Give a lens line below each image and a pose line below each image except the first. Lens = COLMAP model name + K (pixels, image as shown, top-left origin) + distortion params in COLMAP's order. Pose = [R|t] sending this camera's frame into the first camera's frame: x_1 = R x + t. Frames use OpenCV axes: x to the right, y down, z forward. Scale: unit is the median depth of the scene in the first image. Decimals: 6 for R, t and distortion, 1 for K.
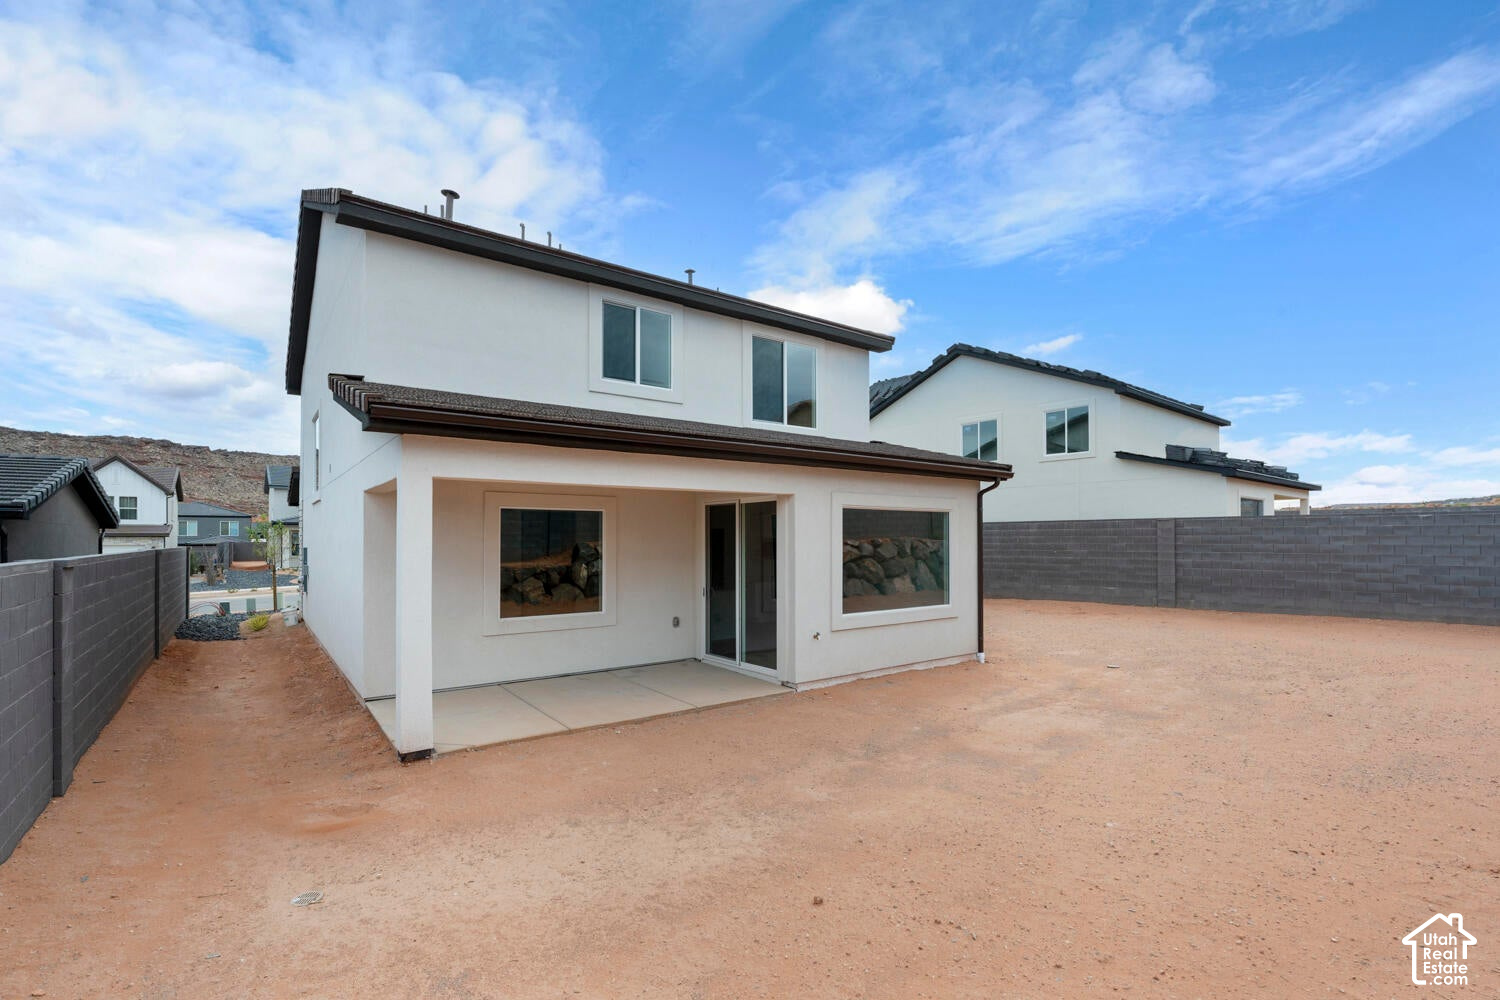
lens RADIAL K [[678.7, 0, 757.3], [0, 678.7, 525.8], [0, 0, 1]] dist [-0.005163, -0.000237]
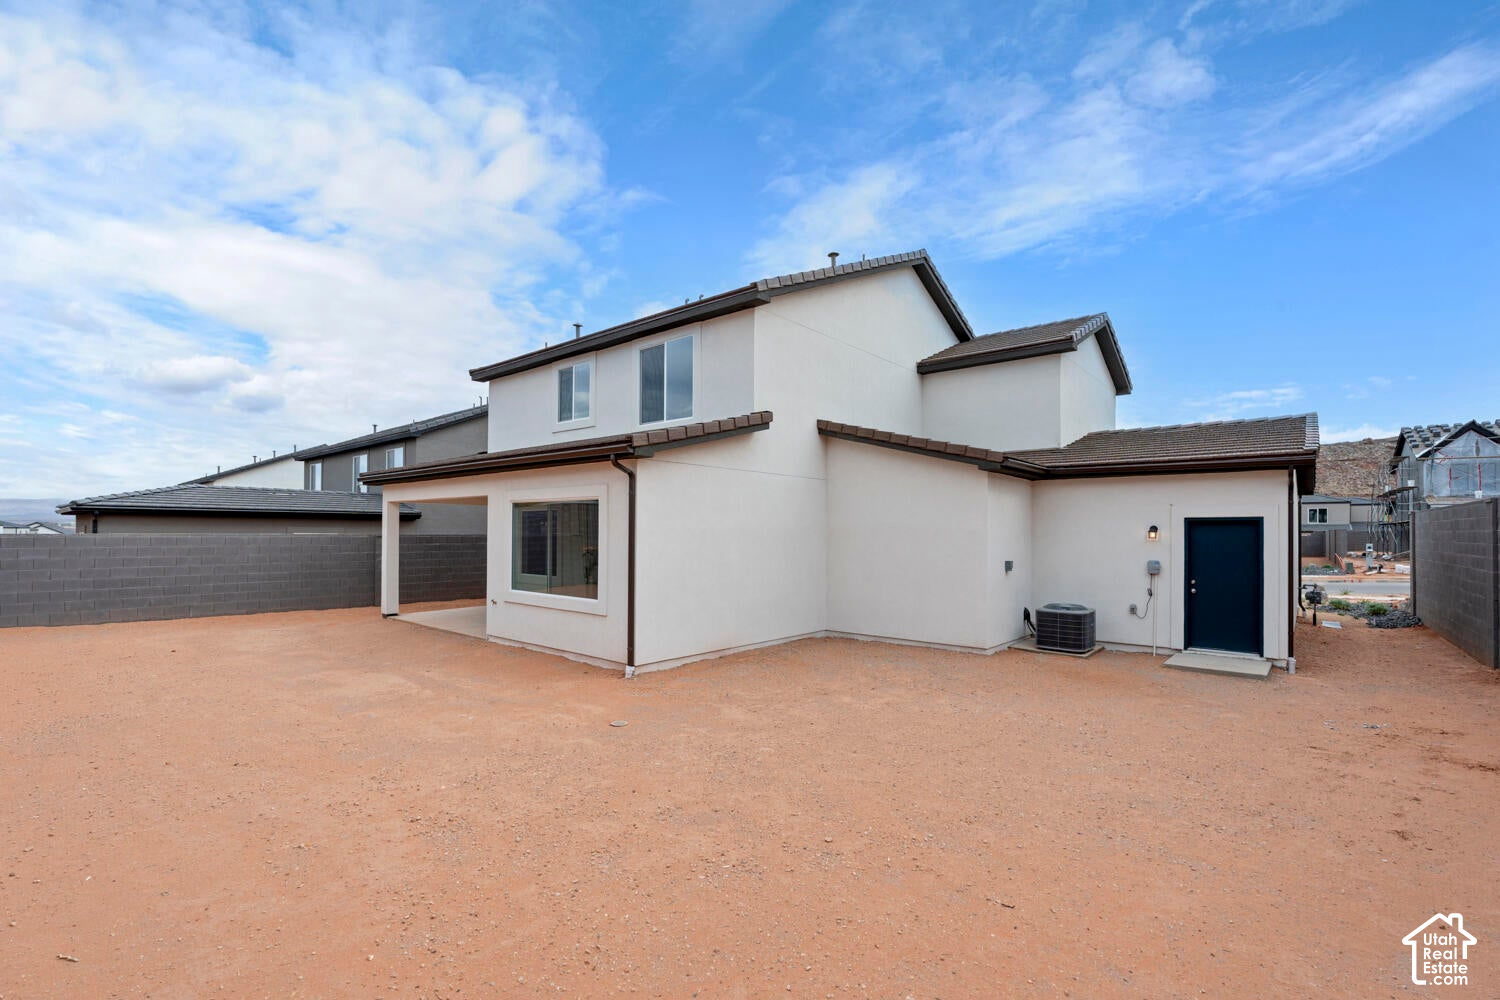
lens RADIAL K [[678.7, 0, 757.3], [0, 678.7, 525.8], [0, 0, 1]] dist [-0.005163, -0.000237]
pose [[0.210190, -0.002715, -0.977657, 1.407722], [0.011247, 0.999937, -0.000359, 0.020088], [0.977596, -0.010920, 0.210208, 1.168283]]
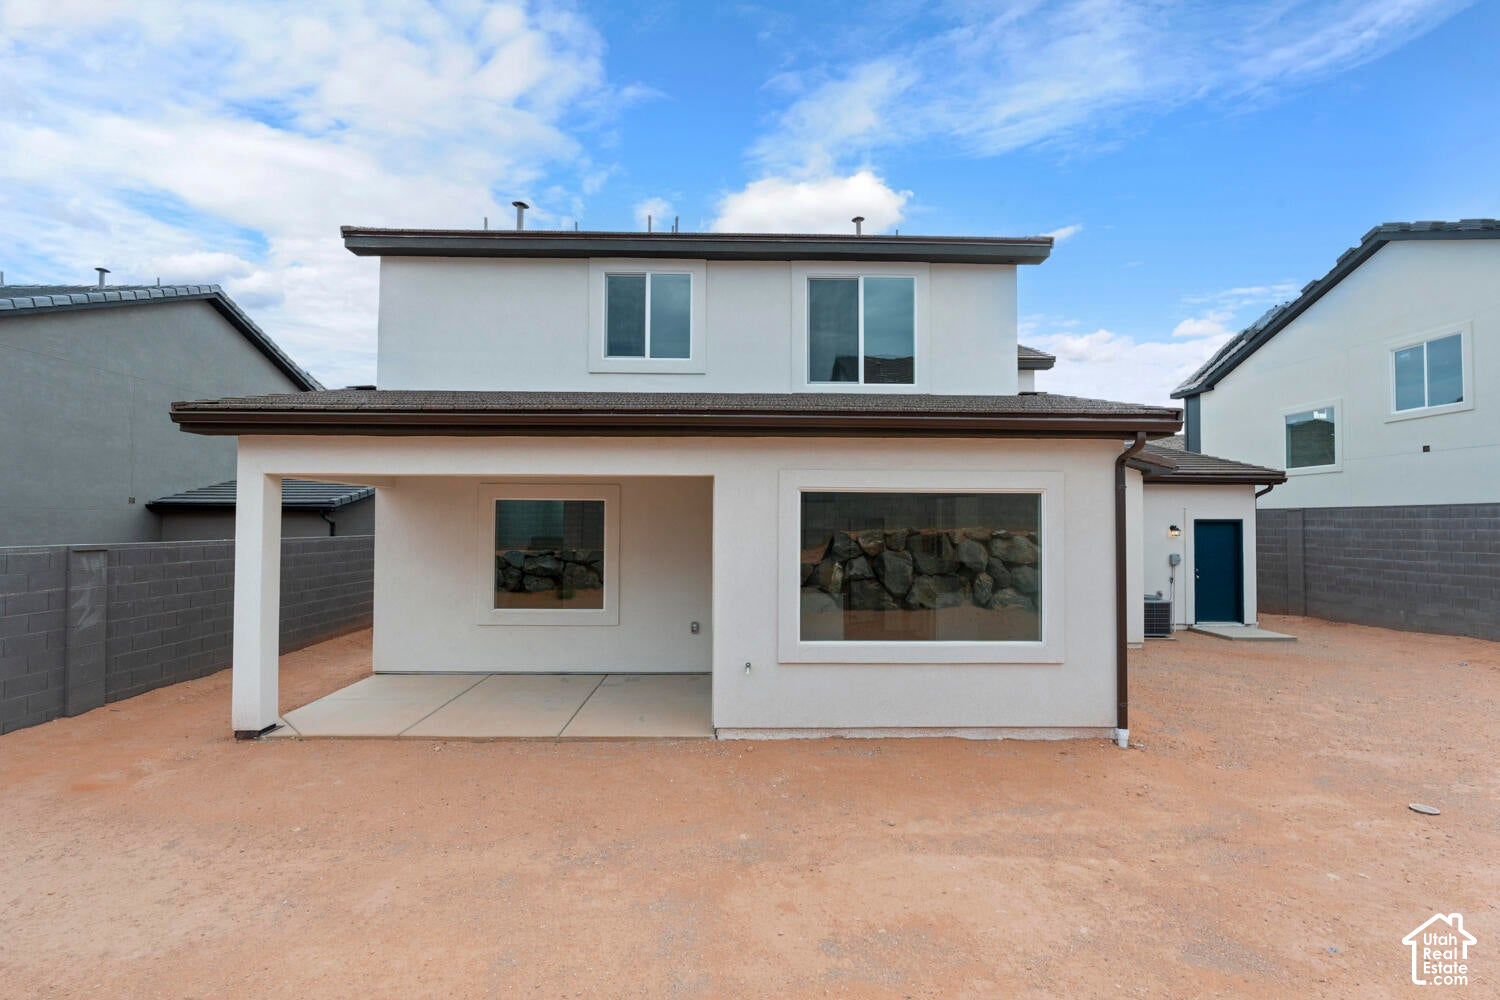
lens RADIAL K [[667.7, 0, 750.8], [0, 667.7, 507.4], [0, 0, 1]] dist [-0.005040, -0.000013]
pose [[0.806366, -0.009887, -0.591334, 0.493226], [0.005723, 0.999944, -0.008915, -0.003508], [0.591389, 0.003804, 0.806378, 0.401457]]
